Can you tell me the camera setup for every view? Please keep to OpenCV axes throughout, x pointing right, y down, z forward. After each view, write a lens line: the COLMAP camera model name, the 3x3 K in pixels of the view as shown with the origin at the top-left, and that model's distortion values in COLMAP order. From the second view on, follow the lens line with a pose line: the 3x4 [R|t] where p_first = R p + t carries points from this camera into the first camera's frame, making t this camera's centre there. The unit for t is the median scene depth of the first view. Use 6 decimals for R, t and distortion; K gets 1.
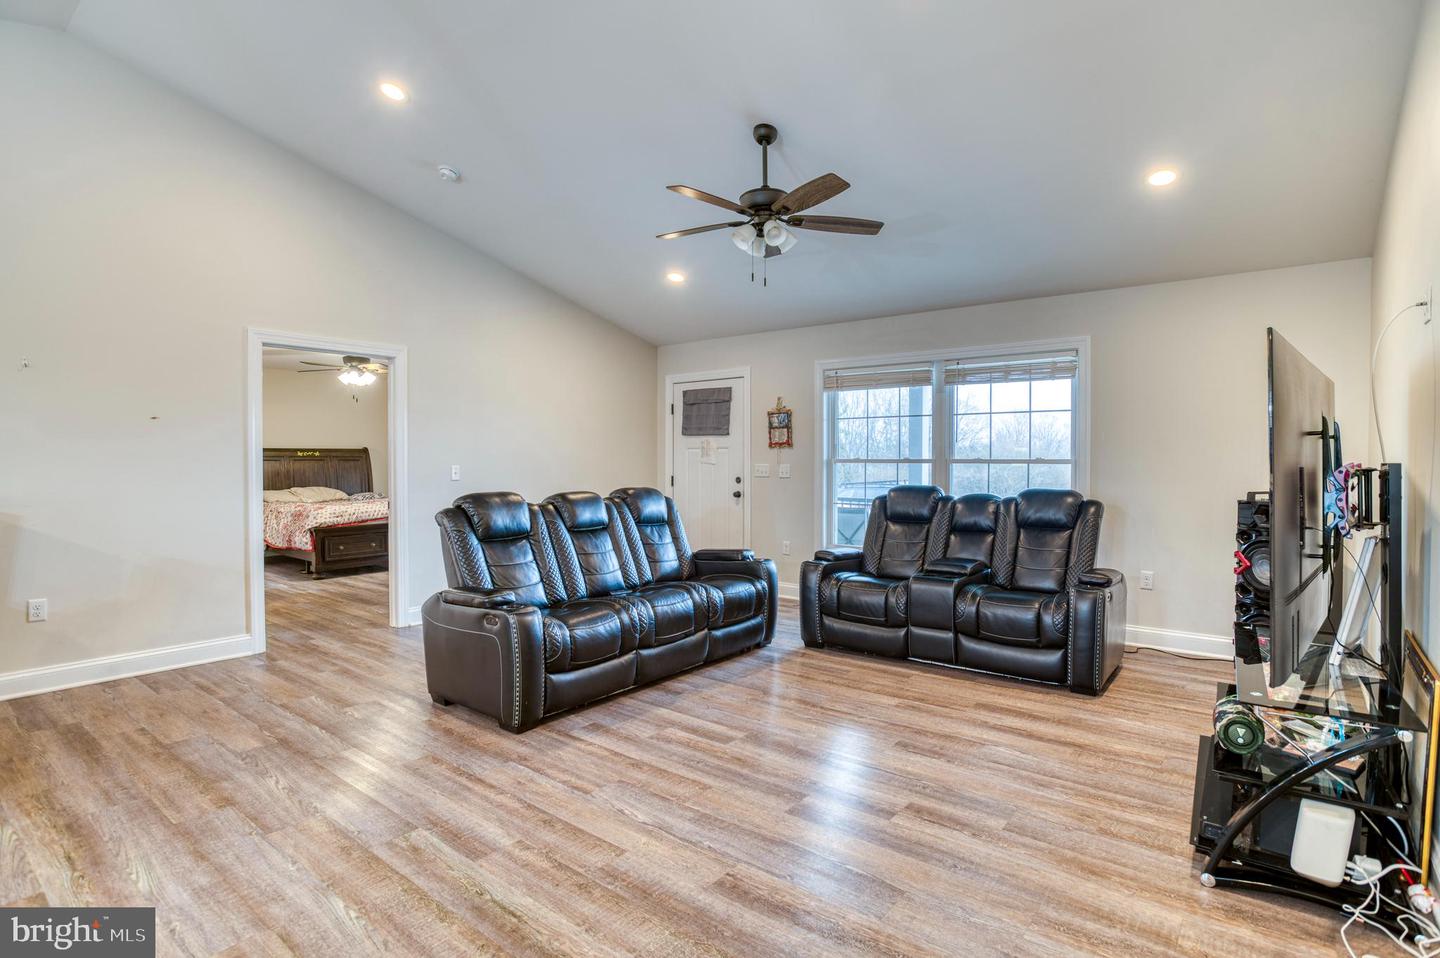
lens RADIAL K [[712.5, 0, 724.3], [0, 712.5, 504.3], [0, 0, 1]] dist [-0.045986, 0.000341]
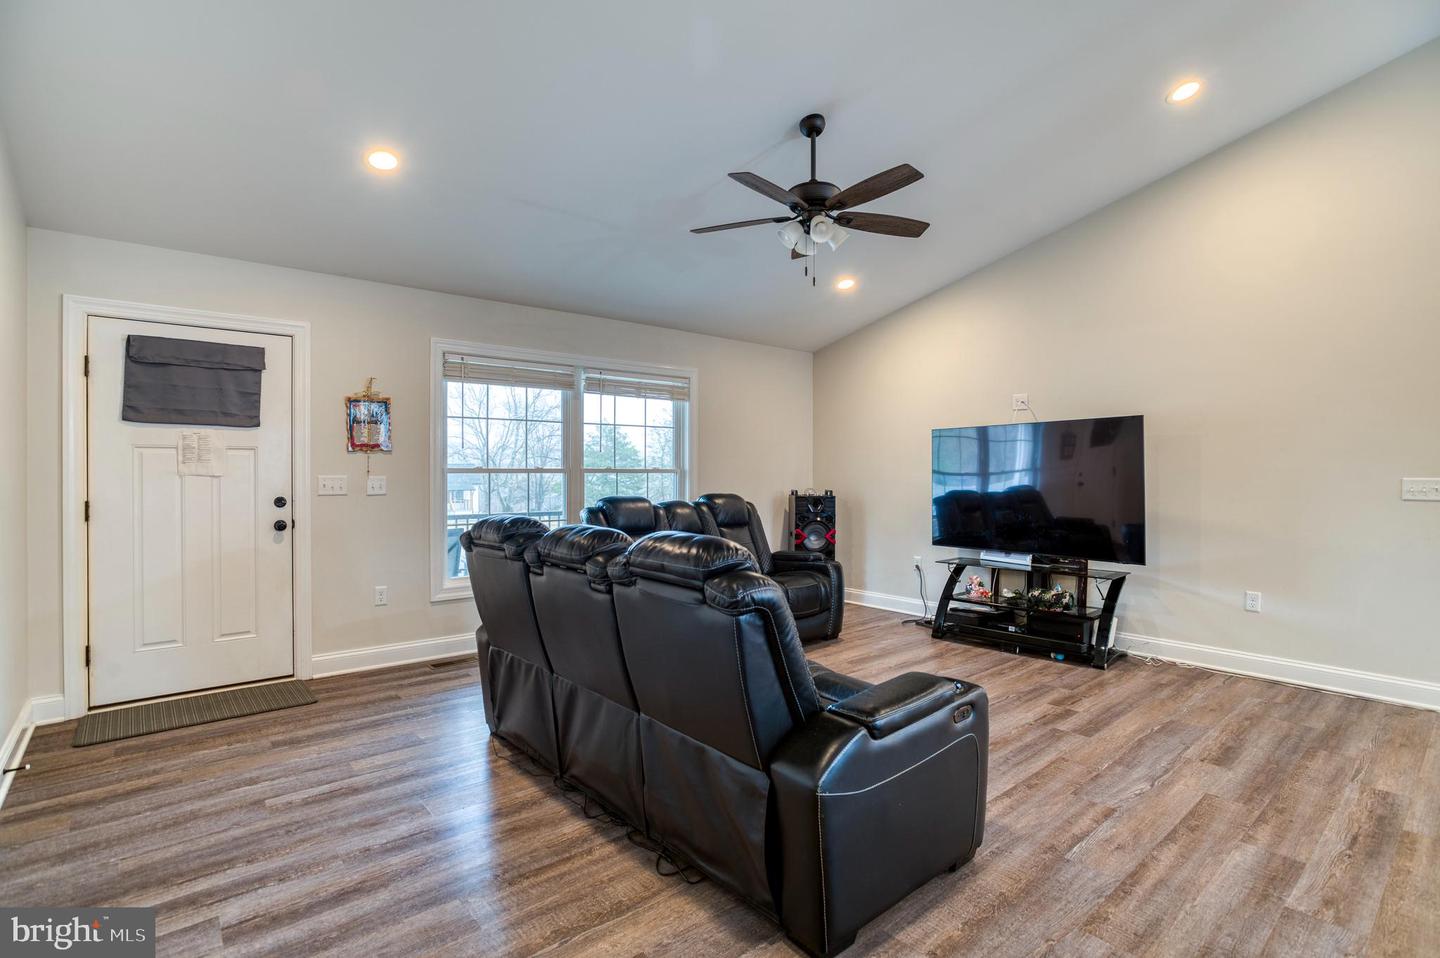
lens RADIAL K [[693.3, 0, 720.4], [0, 693.3, 472.3], [0, 0, 1]] dist [-0.044984, 0.016536]
pose [[0.199349, -0.002184, 0.979926, -0.882274], [0.063348, 0.997935, -0.010662, -0.054636], [-0.977879, 0.064202, 0.199076, 0.956690]]
